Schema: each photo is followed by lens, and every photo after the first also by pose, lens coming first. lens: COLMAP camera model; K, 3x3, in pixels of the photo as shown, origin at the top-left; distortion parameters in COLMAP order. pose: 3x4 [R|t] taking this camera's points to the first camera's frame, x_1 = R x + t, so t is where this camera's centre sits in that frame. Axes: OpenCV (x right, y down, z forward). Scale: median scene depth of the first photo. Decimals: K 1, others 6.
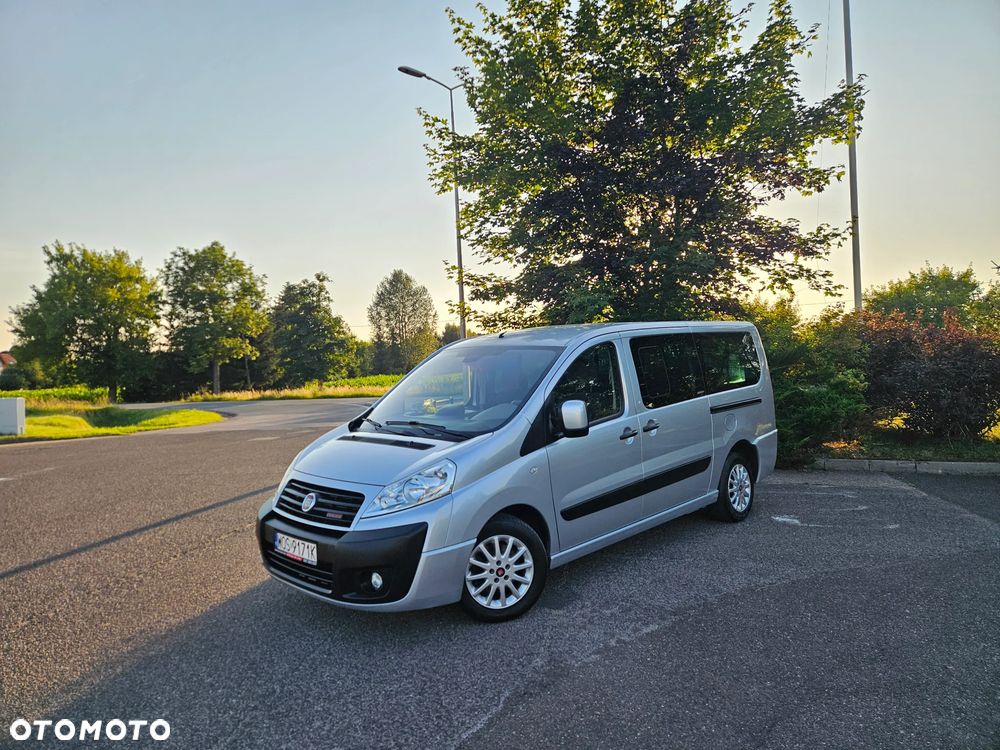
lens RADIAL K [[663.5, 0, 487.7], [0, 663.5, 364.9], [0, 0, 1]] dist [0.081213, -0.069868]
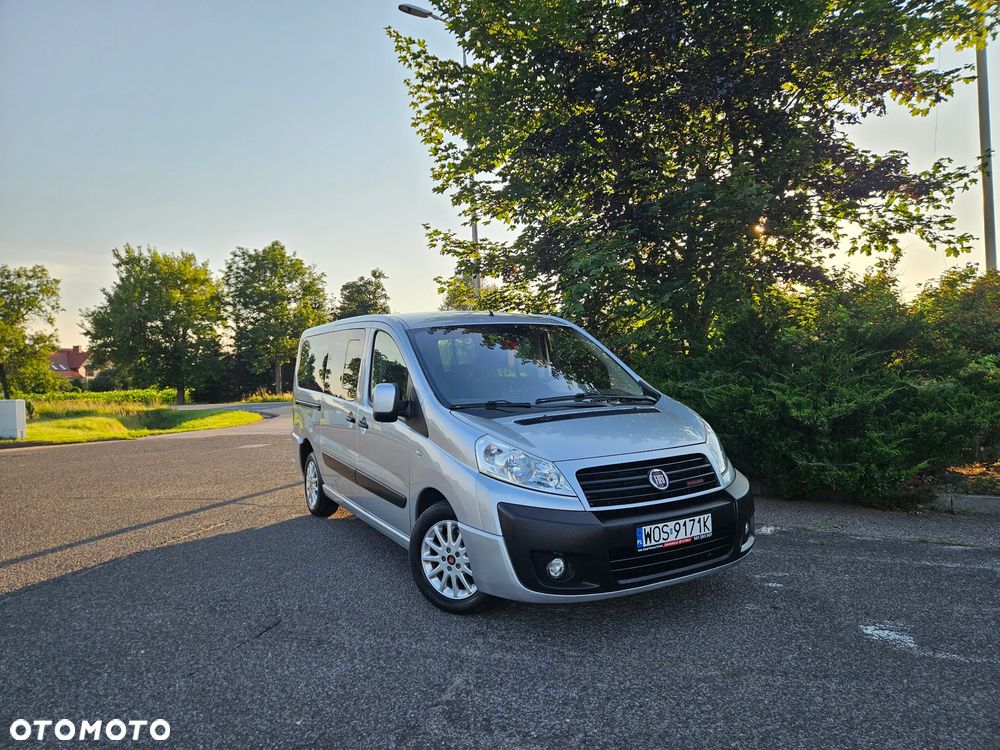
lens RADIAL K [[663.5, 0, 494.0], [0, 663.5, 373.3], [0, 0, 1]] dist [0.081213, -0.069868]
pose [[0.993948, -0.006654, -0.109649, 0.094394], [0.008026, 0.999895, 0.012076, 0.009297], [0.109557, -0.012883, 0.993897, 0.213021]]
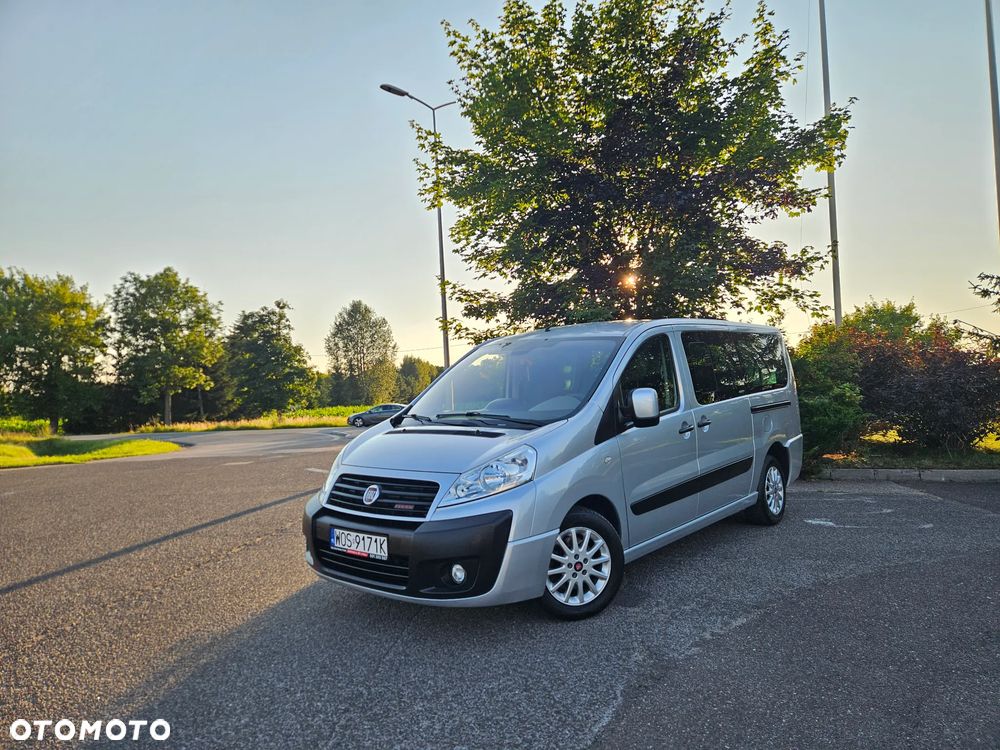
lens RADIAL K [[663.5, 0, 493.6], [0, 663.5, 380.9], [0, 0, 1]] dist [0.081213, -0.069868]
pose [[0.997183, 0.001553, 0.074987, -0.051917], [0.000431, 0.999650, -0.026434, 0.022463], [-0.075002, 0.026392, 0.996834, 0.019763]]
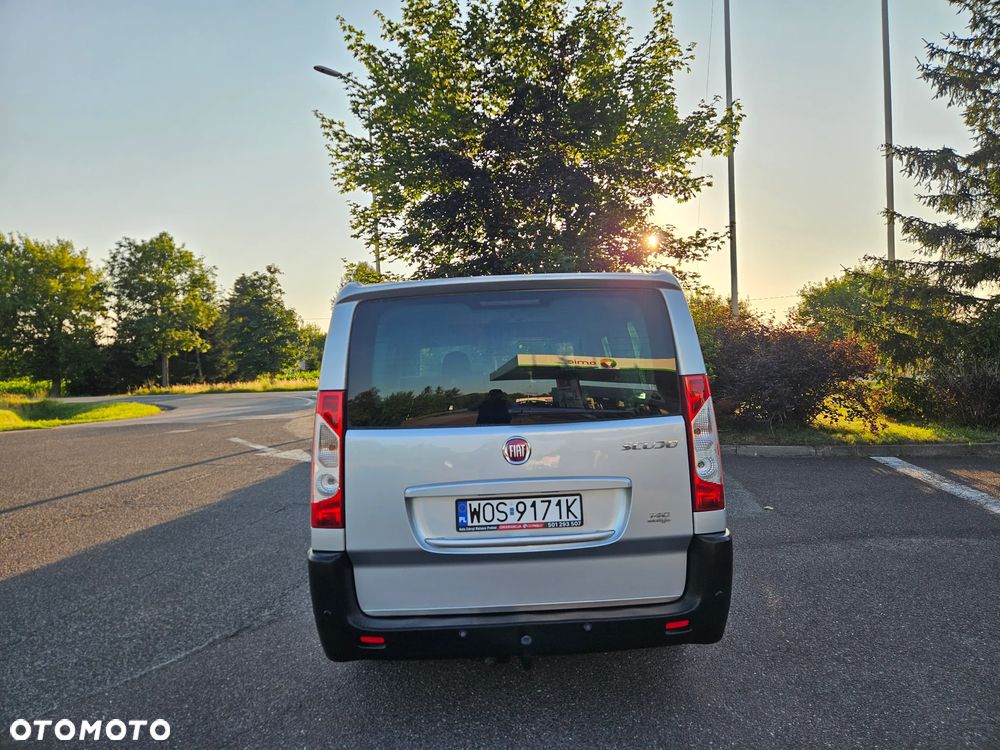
lens RADIAL K [[663.5, 0, 496.4], [0, 663.5, 365.7], [0, 0, 1]] dist [0.081213, -0.069868]
pose [[0.998489, 0.000353, 0.054960, 0.109932], [-0.000988, 0.999933, 0.011526, -0.001353], [-0.054952, -0.011563, 0.998422, -0.052087]]
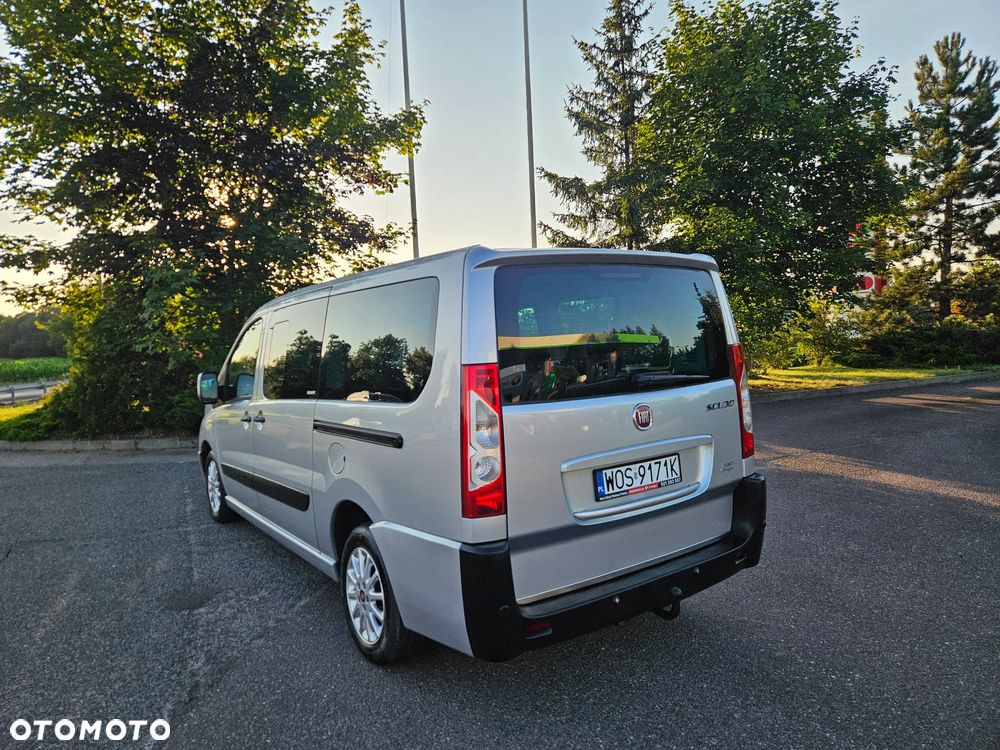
lens RADIAL K [[663.5, 0, 490.3], [0, 663.5, 361.5], [0, 0, 1]] dist [0.081213, -0.069868]
pose [[0.802049, -0.019208, 0.596949, -0.038094], [0.010017, 0.999775, 0.018712, 0.004555], [-0.597174, -0.009028, 0.802061, 0.007374]]
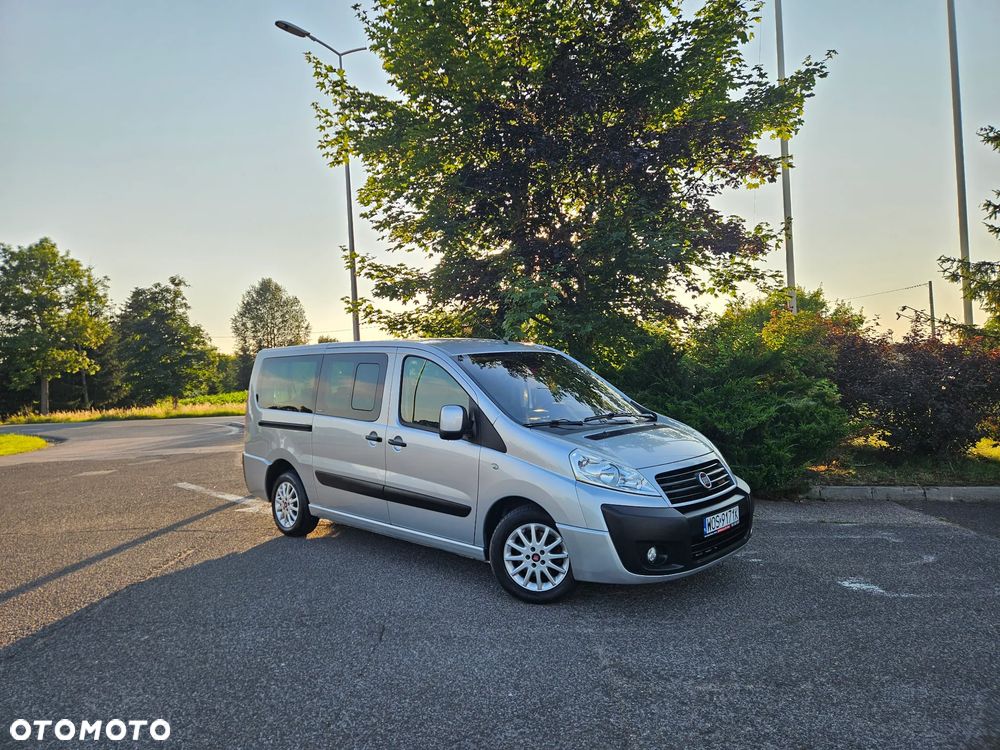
lens RADIAL K [[663.5, 0, 489.7], [0, 663.5, 366.0], [0, 0, 1]] dist [0.081213, -0.069868]
pose [[0.981950, -0.000026, 0.189139, -0.039195], [0.003891, 0.999791, -0.020063, 0.003695], [-0.189099, 0.020436, 0.981745, 0.170311]]
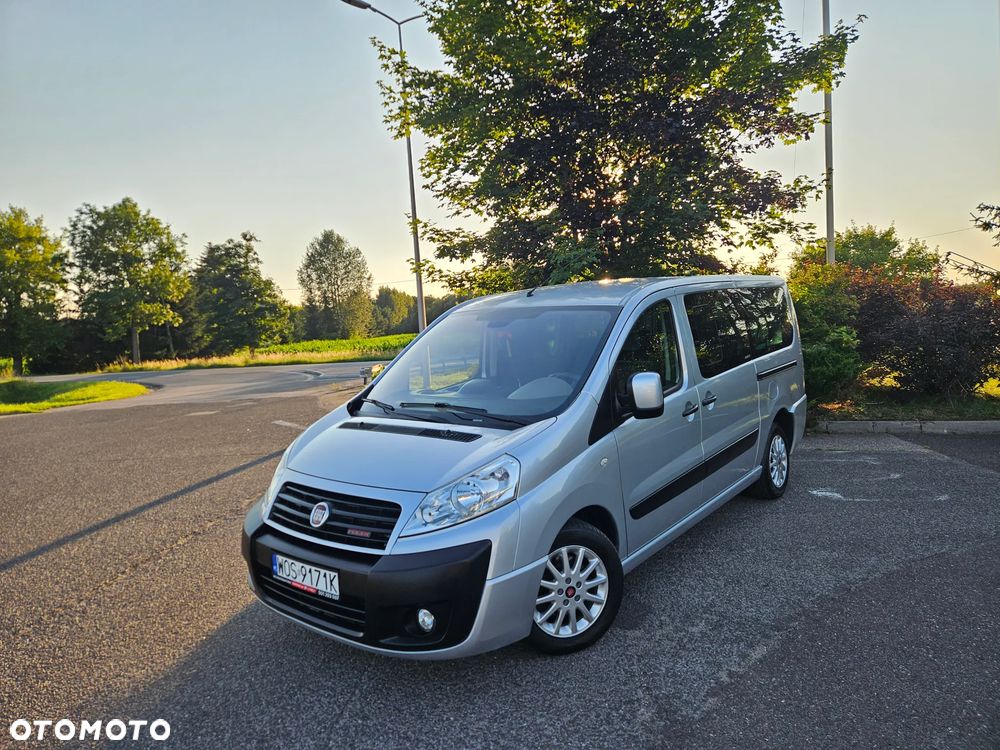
lens RADIAL K [[663.5, 0, 491.7], [0, 663.5, 369.5], [0, 0, 1]] dist [0.081213, -0.069868]
pose [[0.994375, -0.022534, 0.103496, -0.045601], [0.015990, 0.997845, 0.063633, -0.001525], [-0.104707, -0.061620, 0.992592, 0.072357]]
